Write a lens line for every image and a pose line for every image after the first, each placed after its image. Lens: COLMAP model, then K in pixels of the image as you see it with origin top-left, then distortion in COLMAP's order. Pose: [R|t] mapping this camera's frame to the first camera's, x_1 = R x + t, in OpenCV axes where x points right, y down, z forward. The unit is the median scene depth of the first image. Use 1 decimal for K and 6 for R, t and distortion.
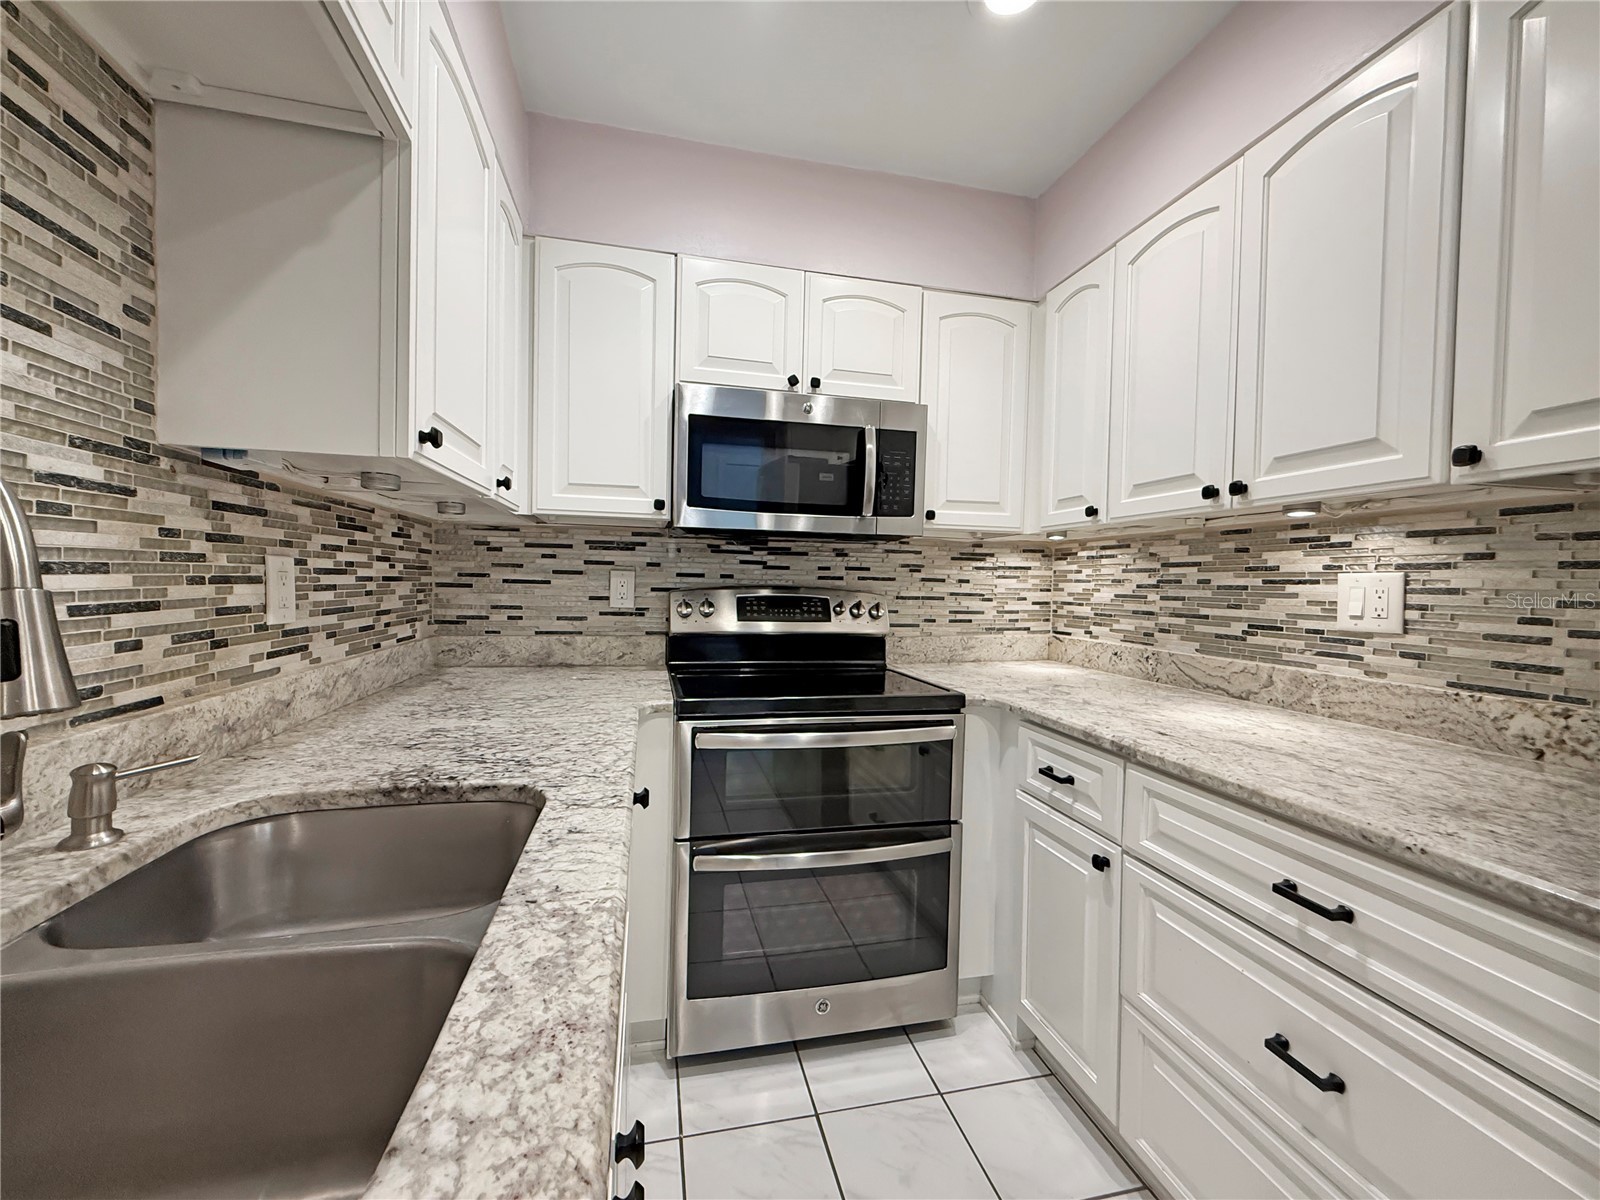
lens RADIAL K [[638.2, 0, 795.3], [0, 638.2, 598.5], [0, 0, 1]] dist [-0.001509, 0.000034]
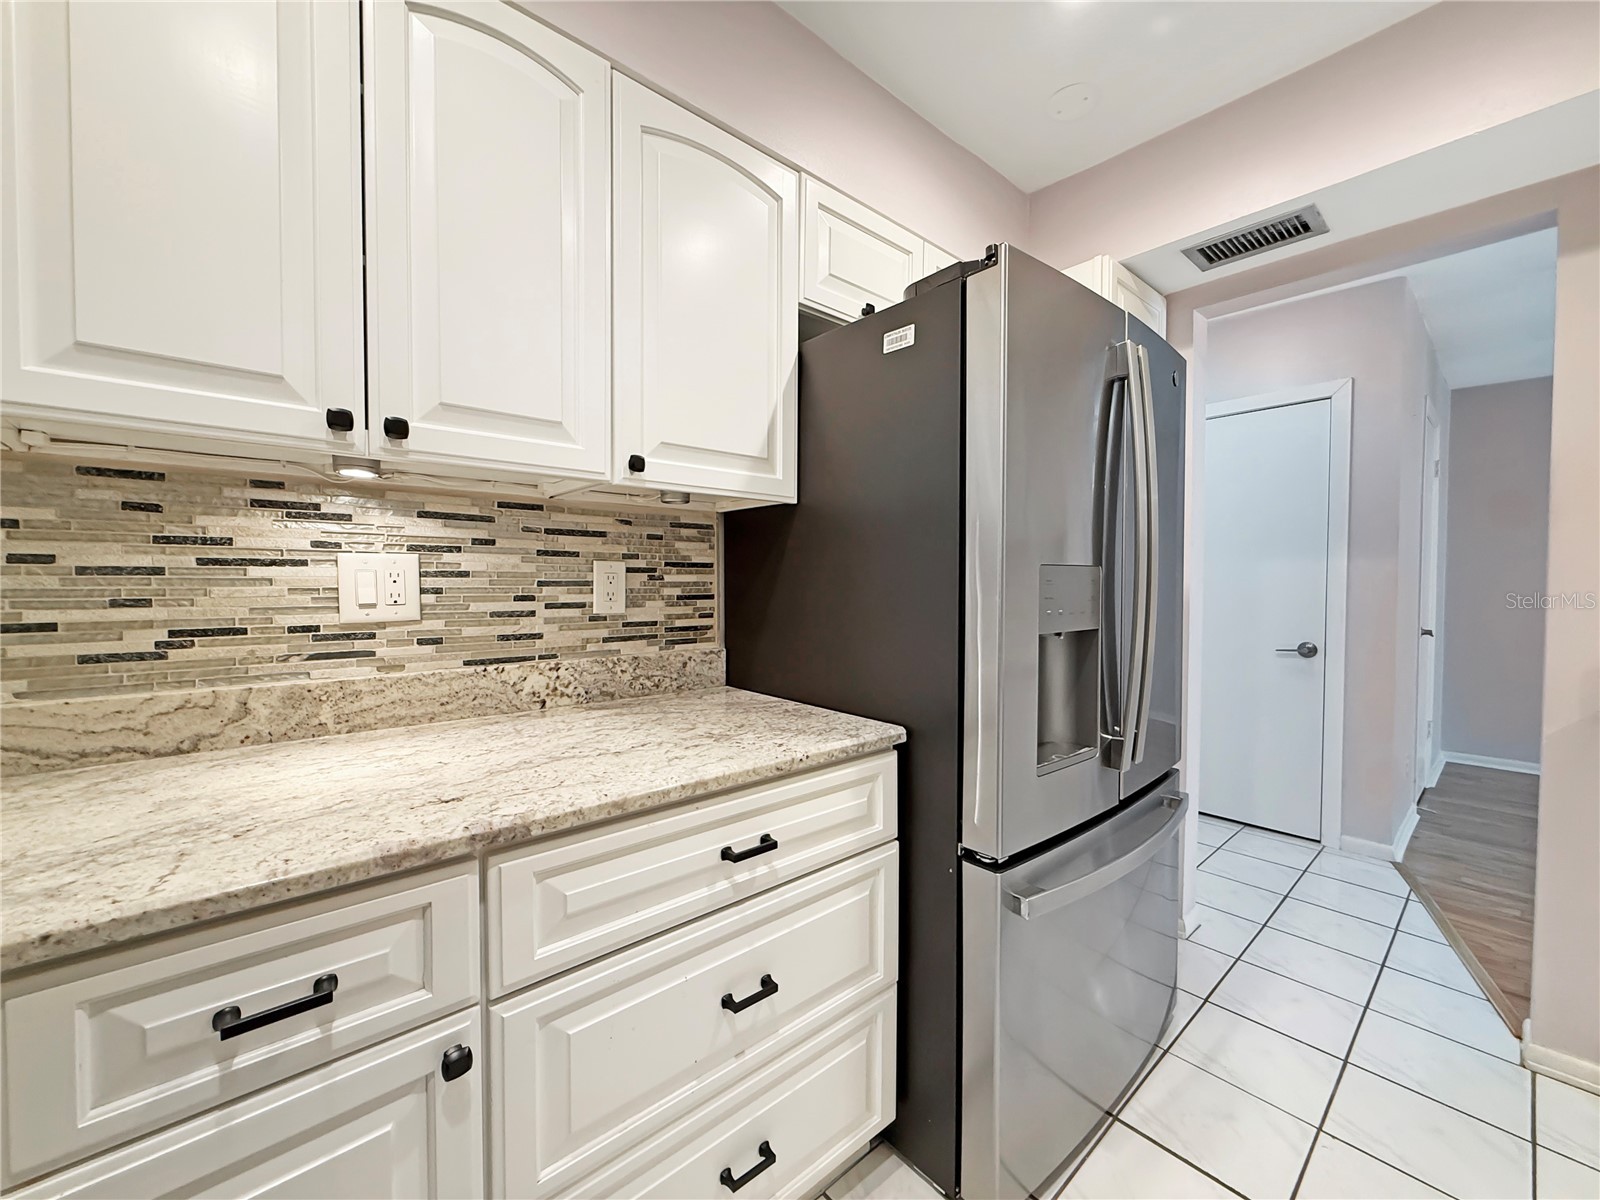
lens RADIAL K [[638.2, 0, 795.3], [0, 638.2, 598.5], [0, 0, 1]] dist [-0.001509, 0.000034]
pose [[-0.473676, -0.040198, 0.879781, -0.120320], [0.013504, 0.998509, 0.052894, -0.015971], [-0.880596, 0.036935, -0.472427, 0.846626]]
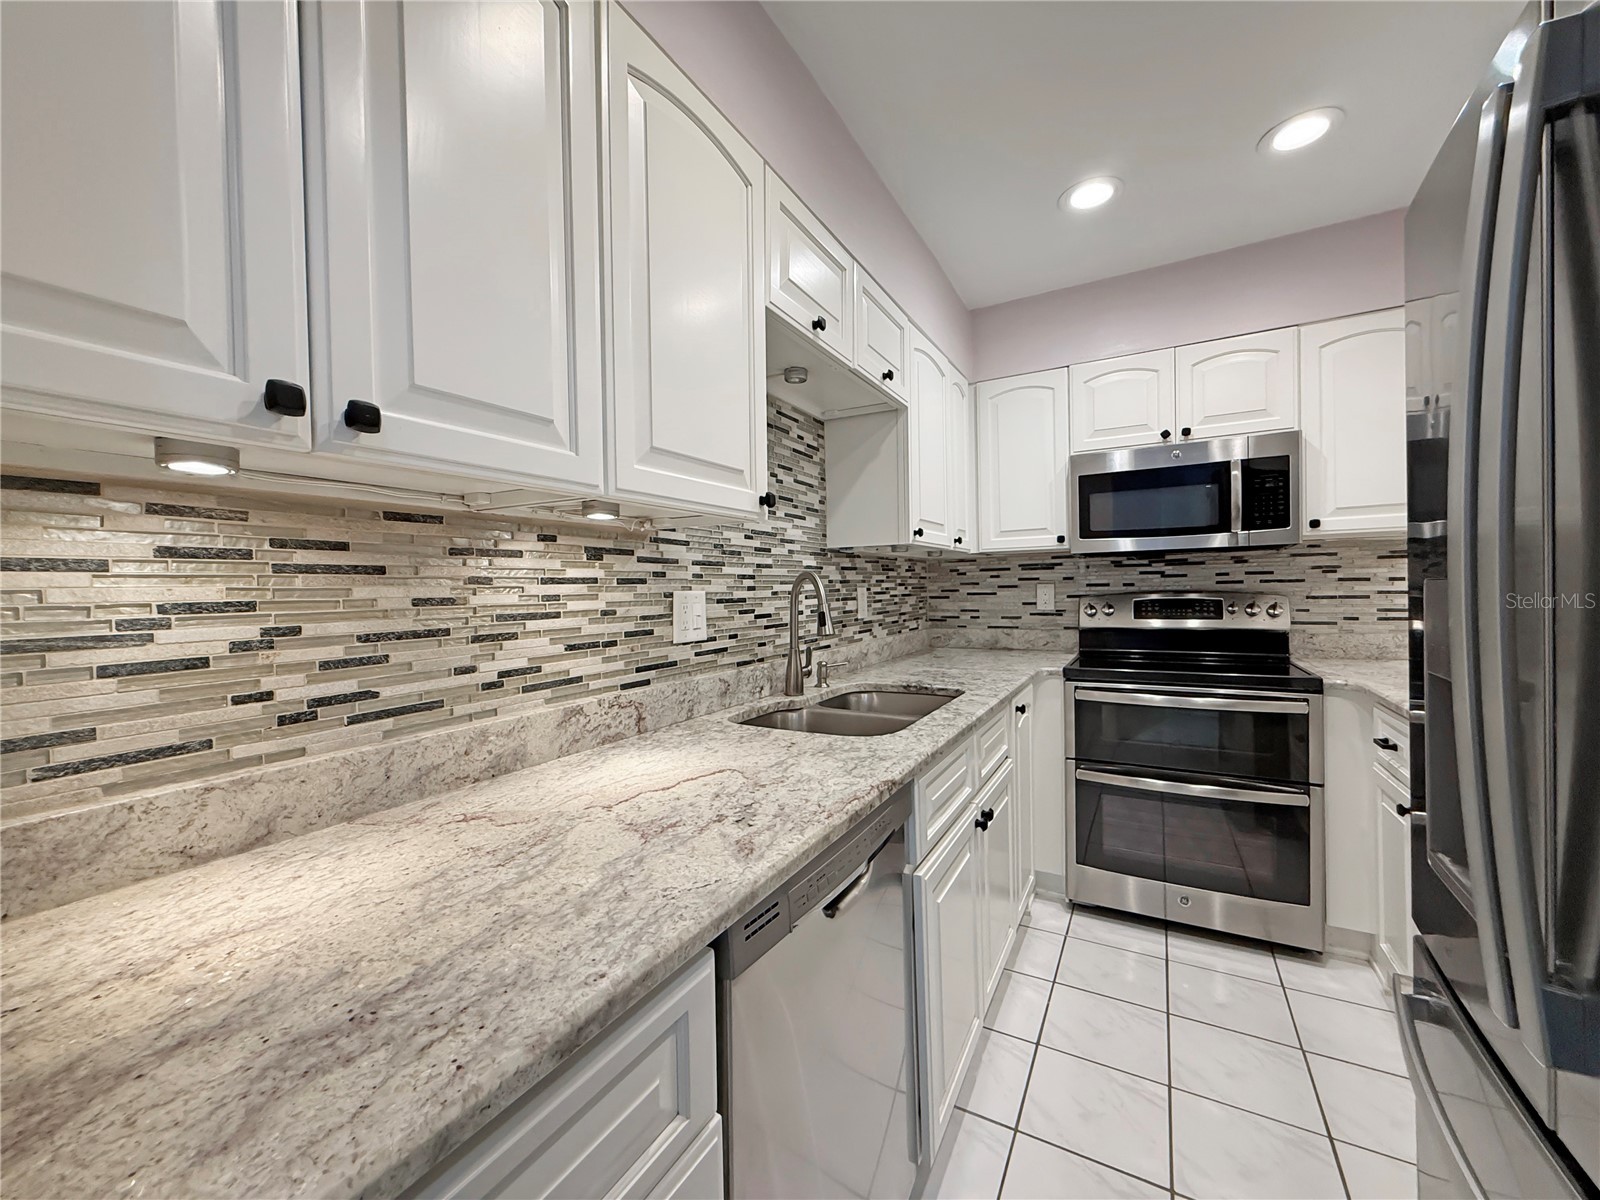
lens RADIAL K [[638.2, 0, 795.3], [0, 638.2, 598.5], [0, 0, 1]] dist [-0.001509, 0.000034]
pose [[0.737540, -0.026075, -0.674800, 0.393183], [0.019075, 0.999660, -0.017779, 0.005103], [0.675034, 0.000241, 0.737786, -0.603571]]
